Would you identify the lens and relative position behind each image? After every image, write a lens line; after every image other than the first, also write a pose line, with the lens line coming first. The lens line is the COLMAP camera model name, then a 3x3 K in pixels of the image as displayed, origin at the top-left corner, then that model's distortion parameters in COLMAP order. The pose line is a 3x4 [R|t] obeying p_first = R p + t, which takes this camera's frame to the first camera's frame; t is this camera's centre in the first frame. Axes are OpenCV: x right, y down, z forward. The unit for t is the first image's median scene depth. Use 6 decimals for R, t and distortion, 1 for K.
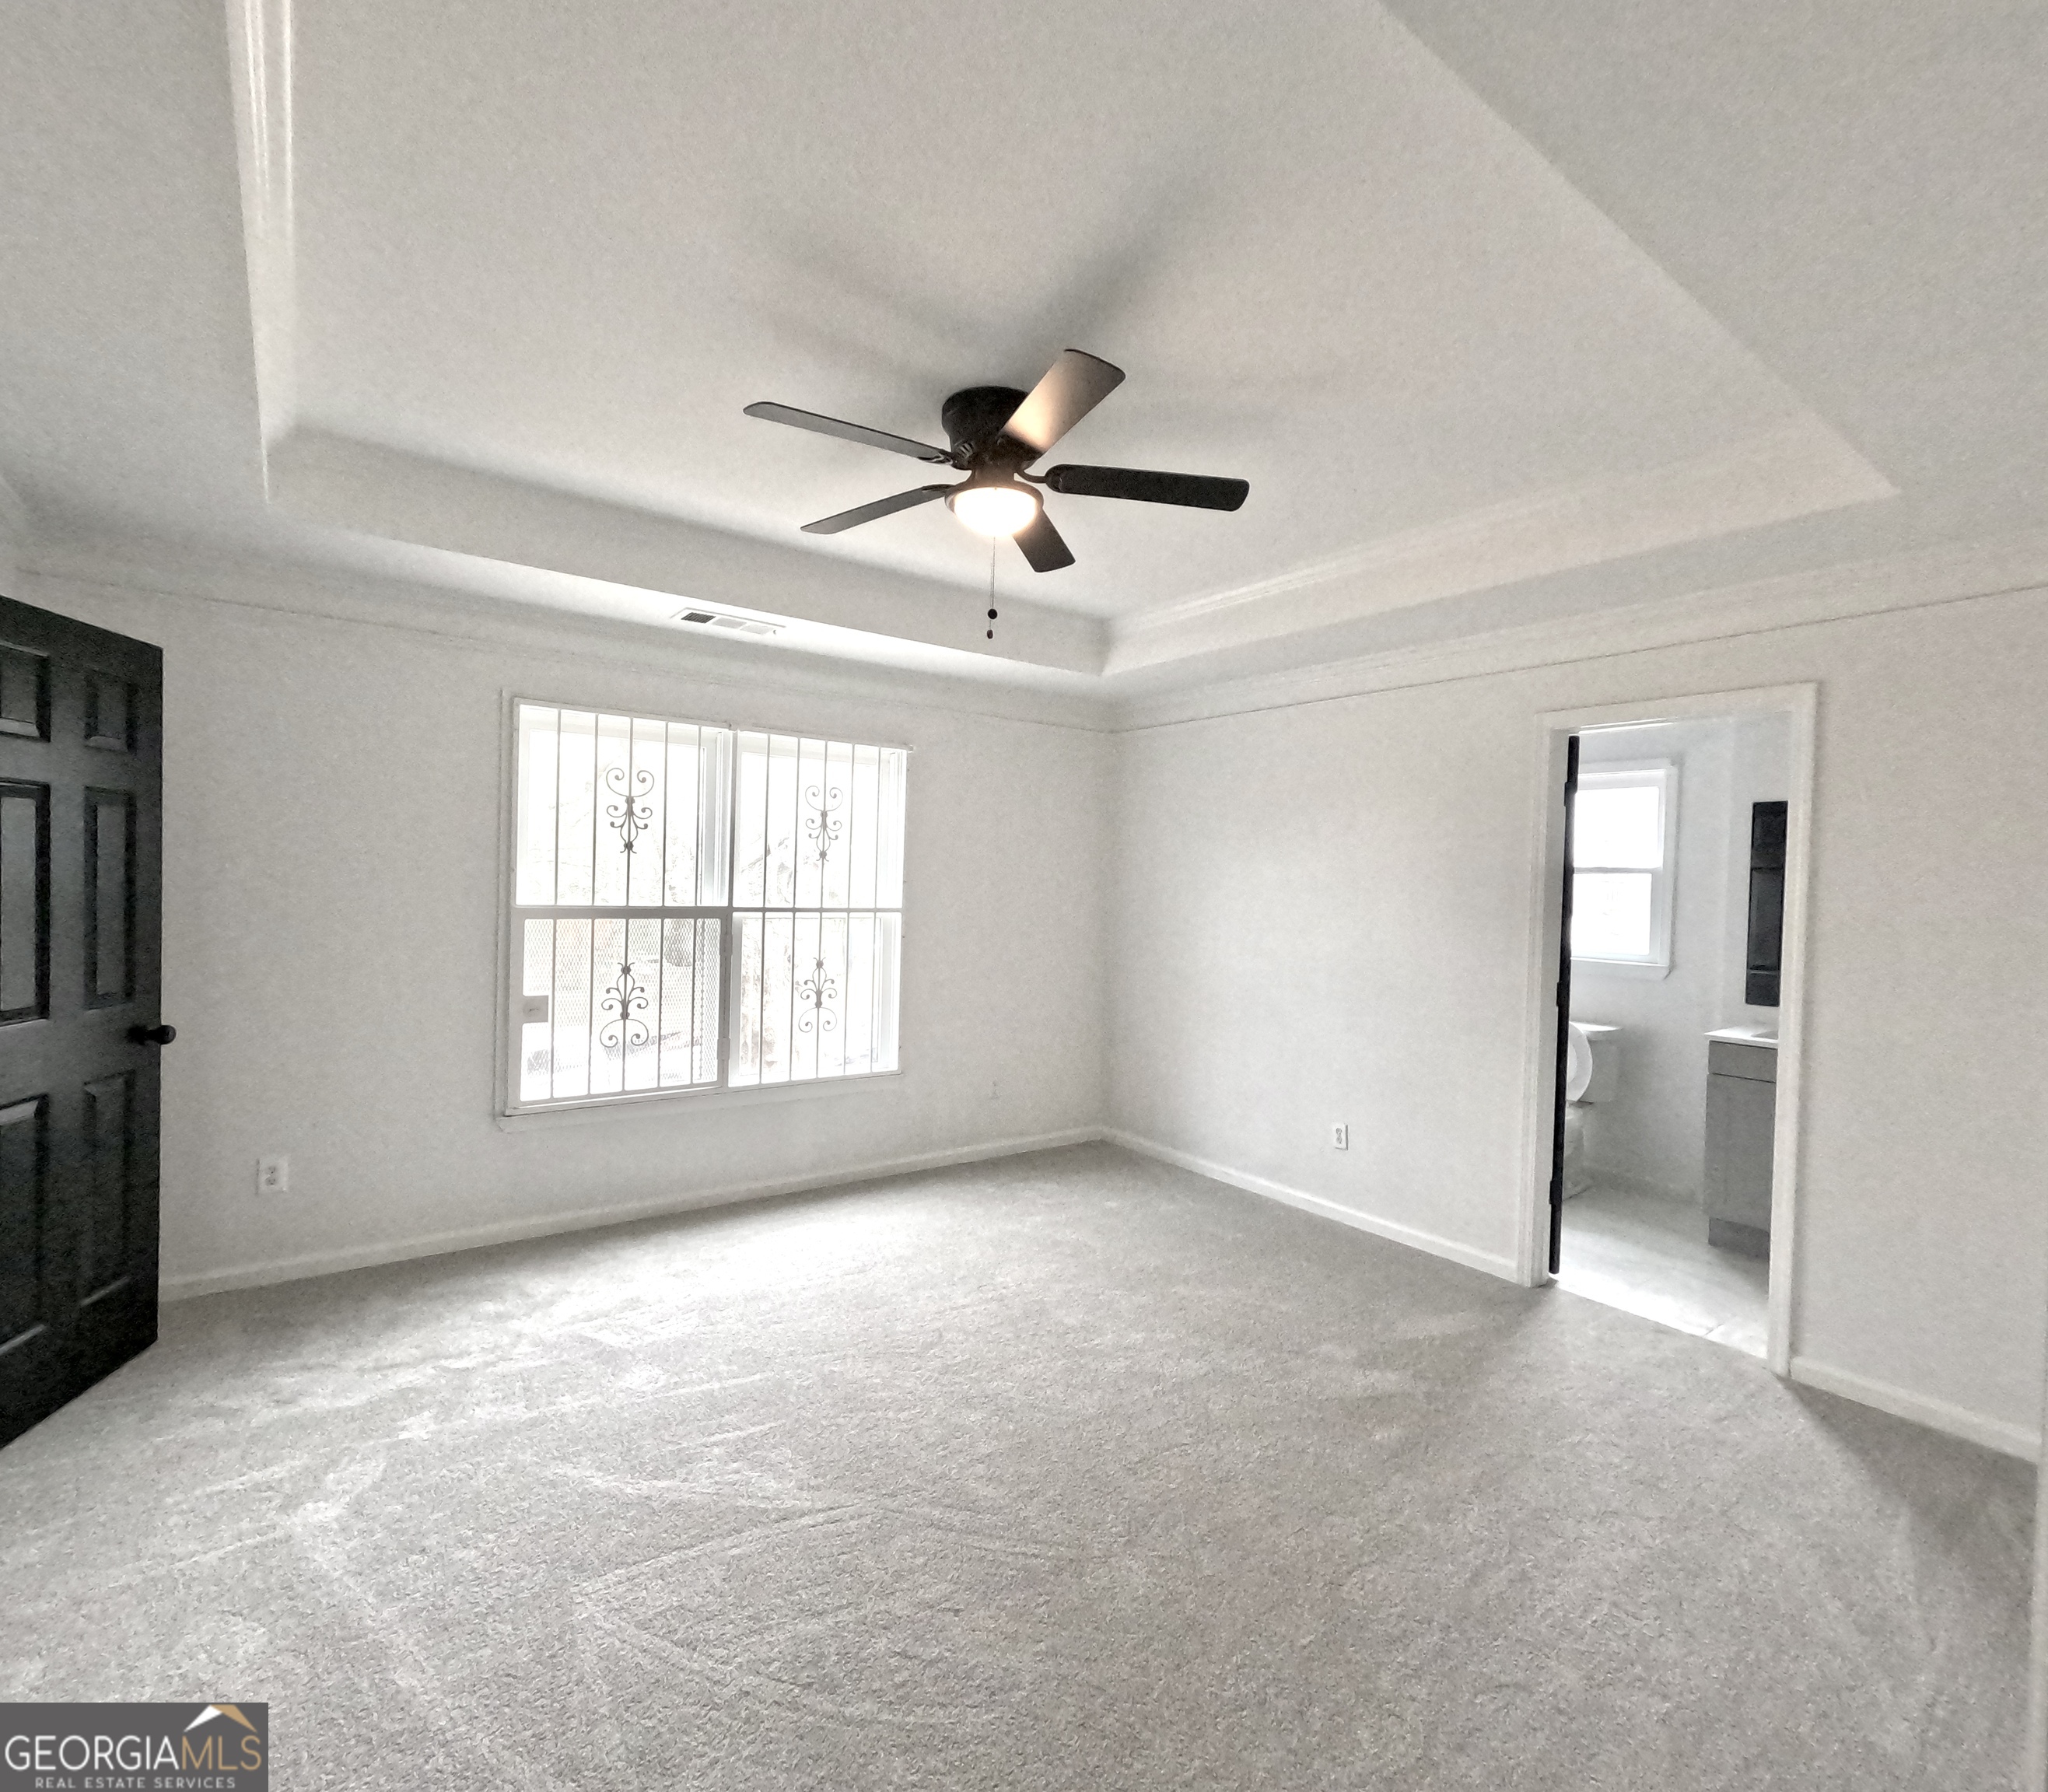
lens RADIAL K [[988.5, 0, 1024.0], [0, 988.5, 896.0], [0, 0, 1]] dist [0.000184, -0.000307]
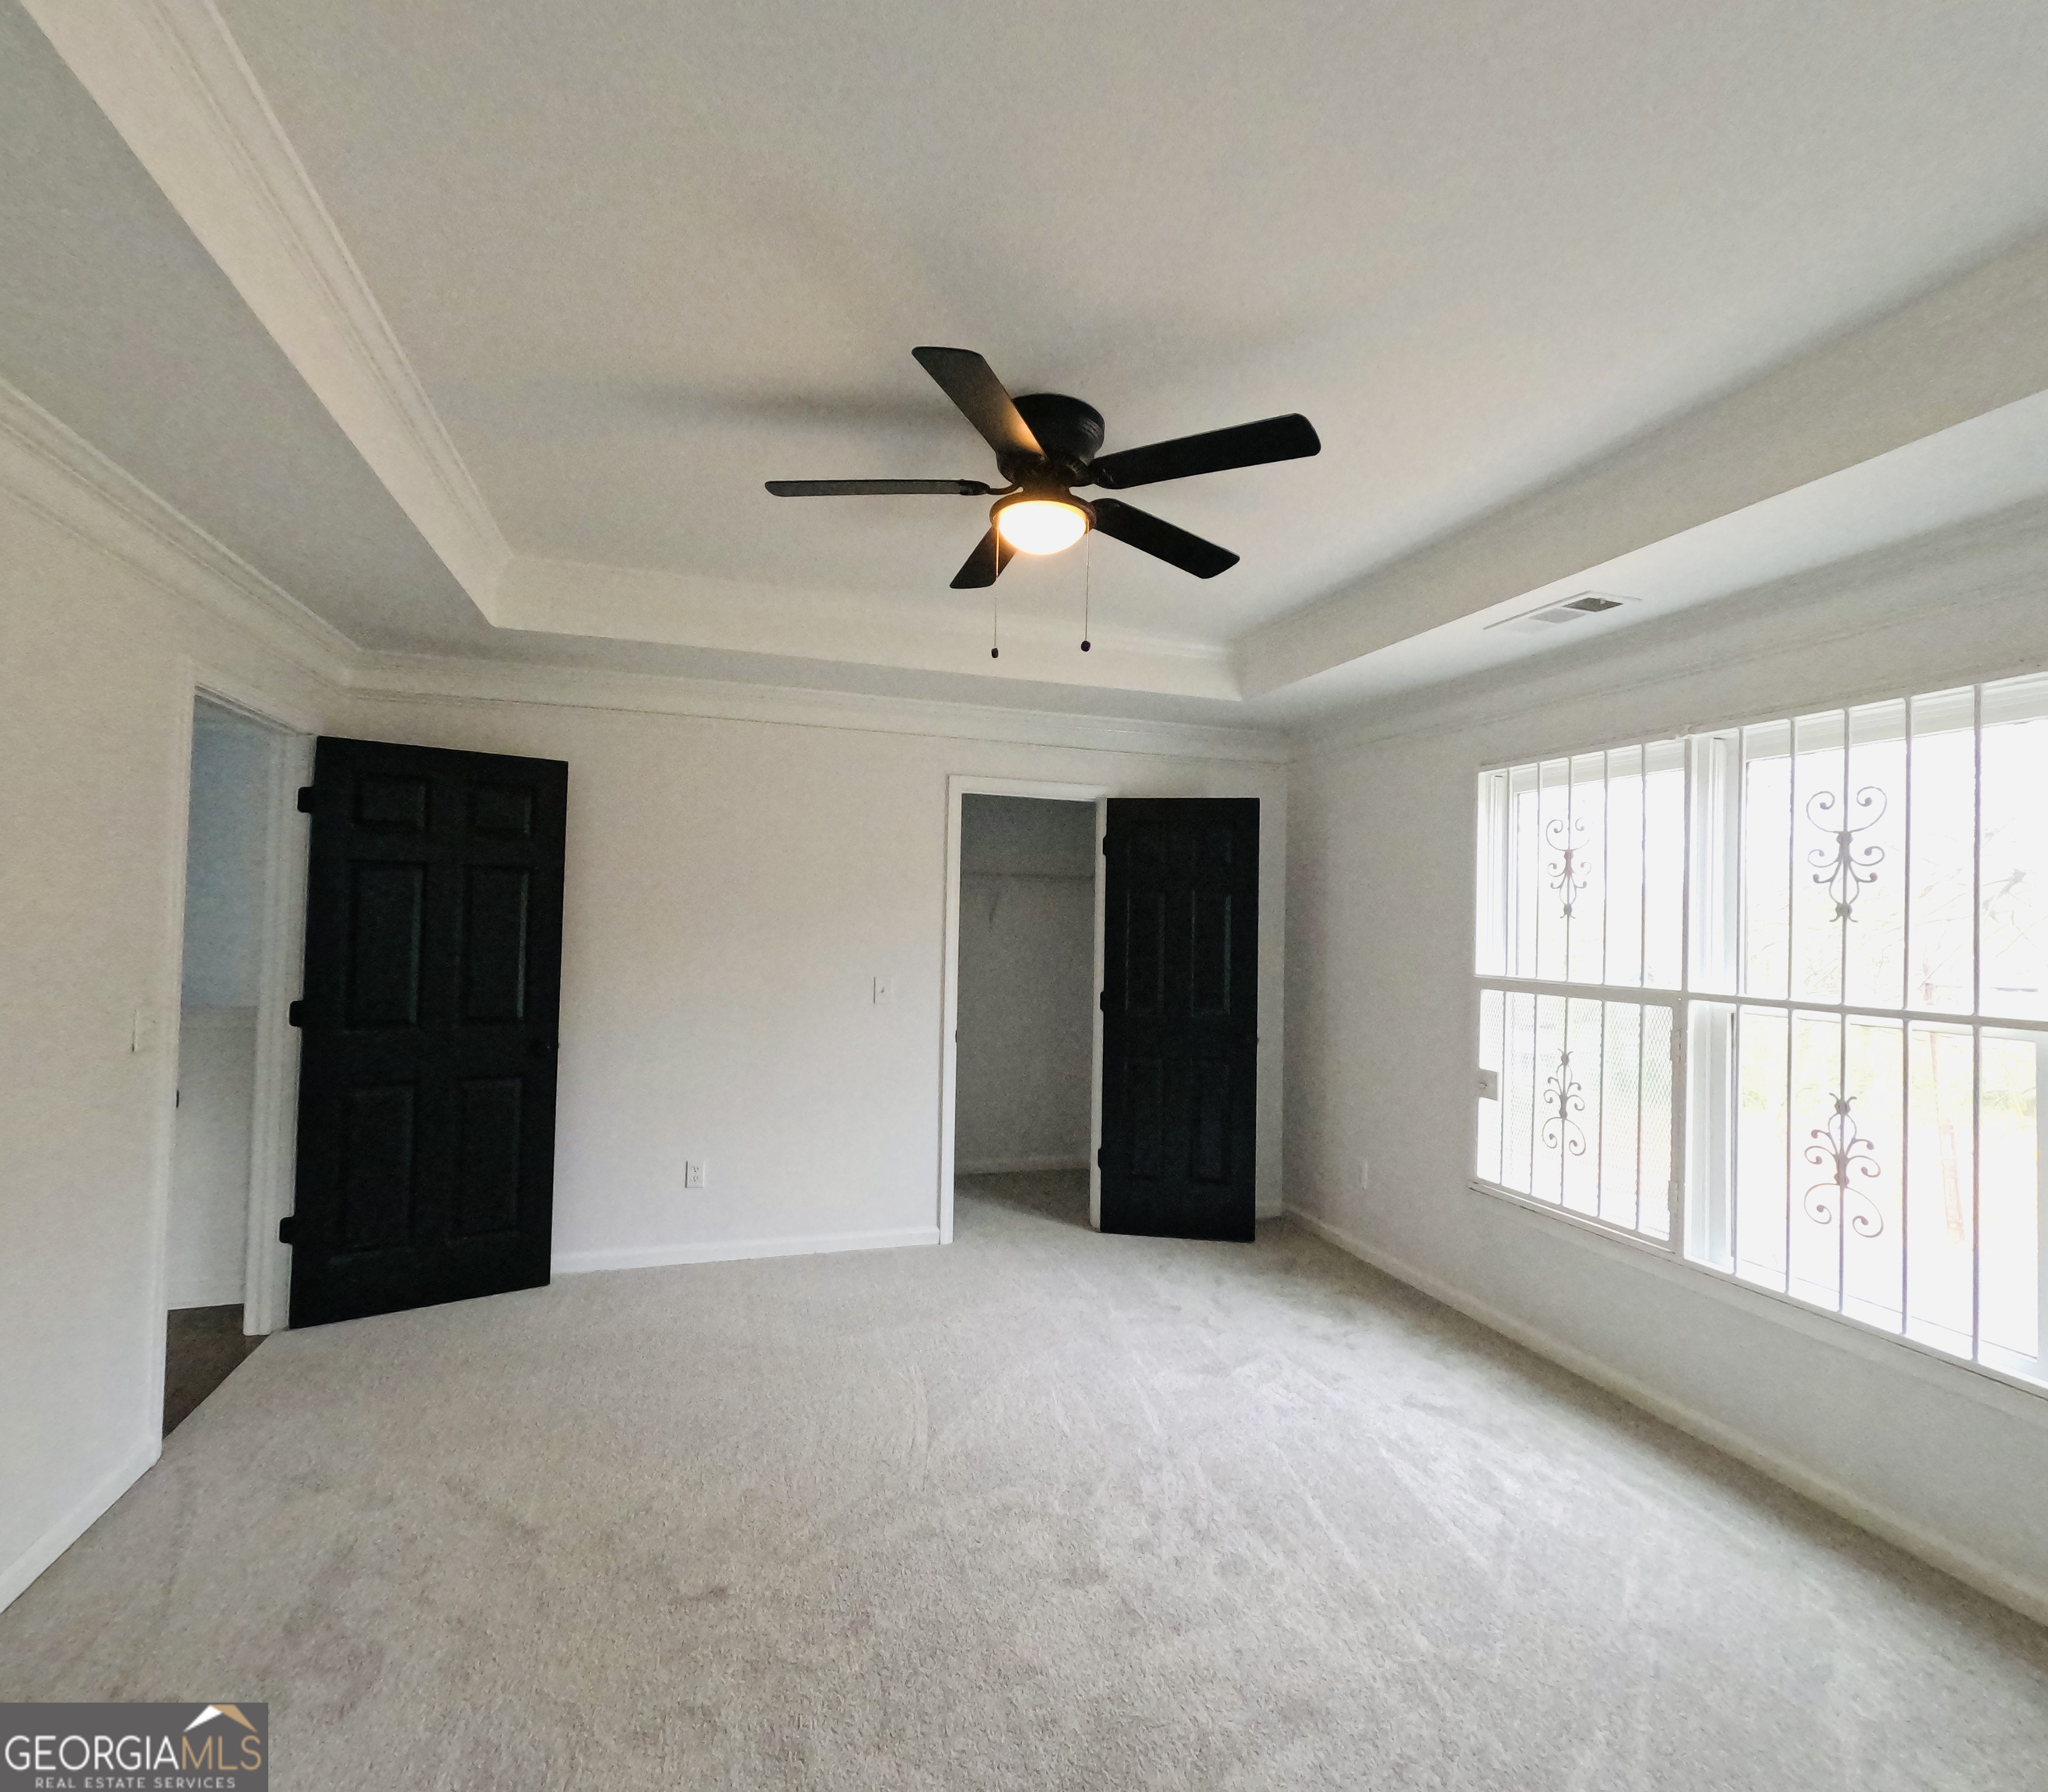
lens RADIAL K [[988.5, 0, 1024.0], [0, 988.5, 896.0], [0, 0, 1]] dist [0.000184, -0.000307]
pose [[-0.323545, -0.057793, -0.944446, 0.546639], [-0.046885, 0.997886, -0.045002, -0.003259], [0.945051, 0.029721, -0.325571, 0.852572]]
